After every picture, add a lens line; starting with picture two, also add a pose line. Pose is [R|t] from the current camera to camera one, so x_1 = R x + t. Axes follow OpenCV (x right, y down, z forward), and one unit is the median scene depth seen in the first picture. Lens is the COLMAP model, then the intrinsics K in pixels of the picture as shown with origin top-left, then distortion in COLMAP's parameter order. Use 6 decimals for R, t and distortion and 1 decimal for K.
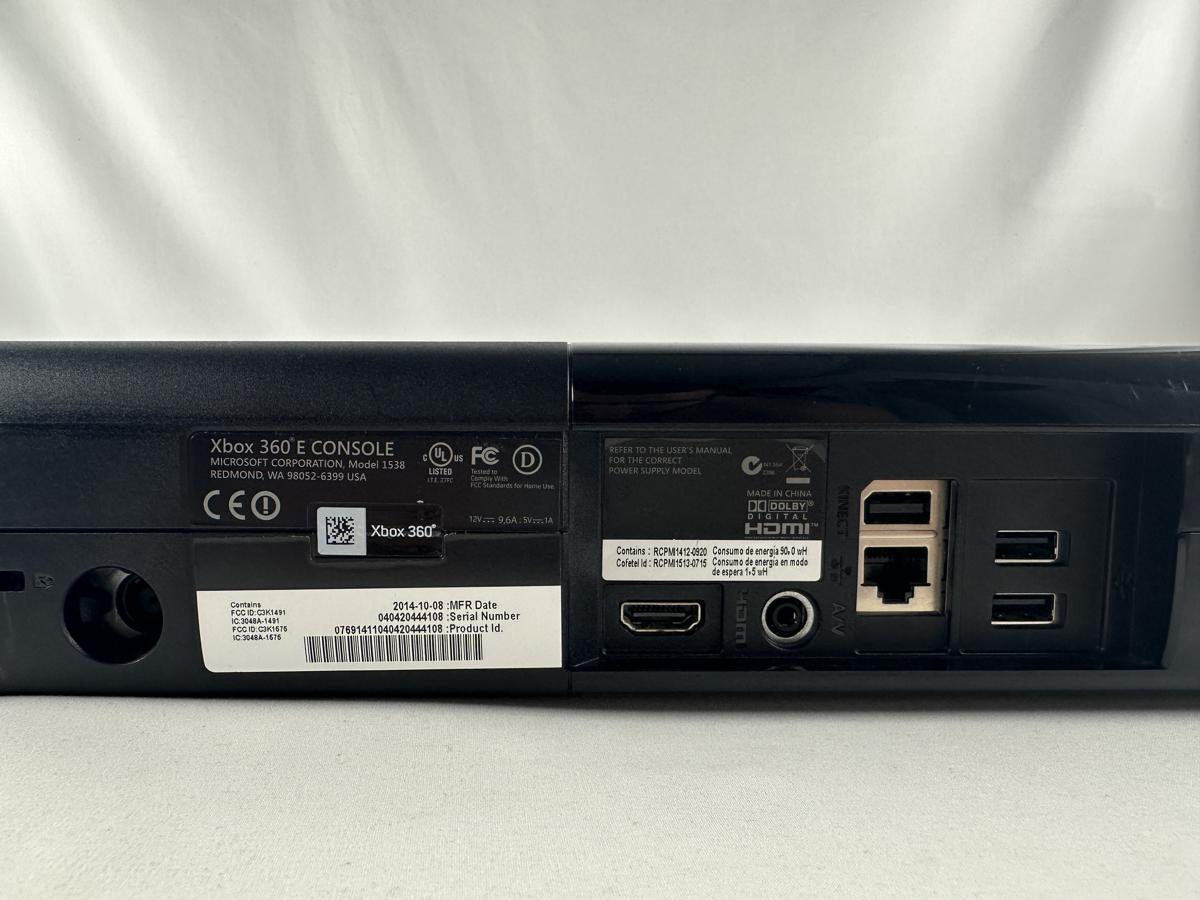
lens RADIAL K [[802.9, 0, 595.3], [0, 802.9, 443.7], [0, 0, 1]] dist [-0.033766, 0.013774]
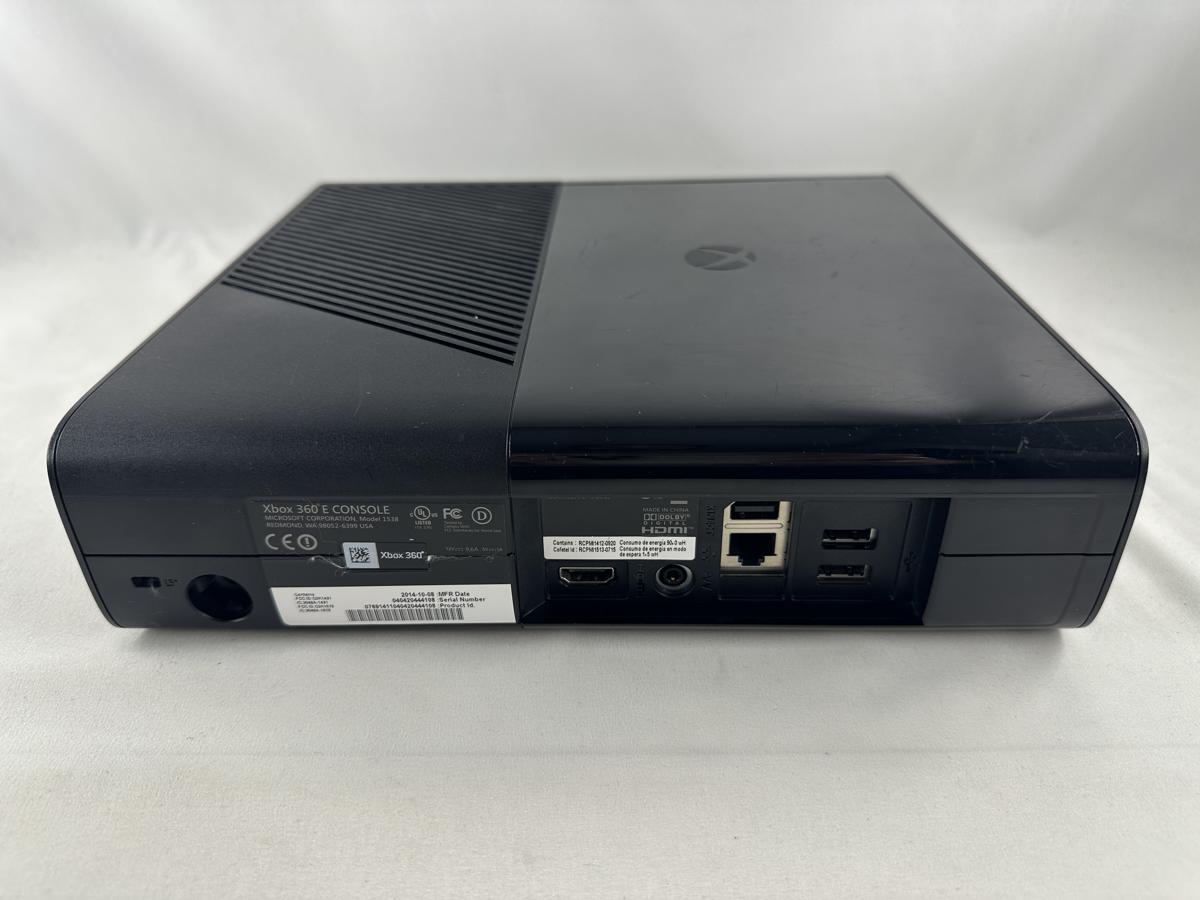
lens RADIAL K [[802.9, 0, 607.3], [0, 802.9, 447.1], [0, 0, 1]] dist [-0.033766, 0.013774]
pose [[0.999900, -0.002388, -0.013932, 0.158156], [0.007845, 0.913625, 0.406483, -0.661975], [0.011758, -0.406552, 0.913552, -0.263349]]
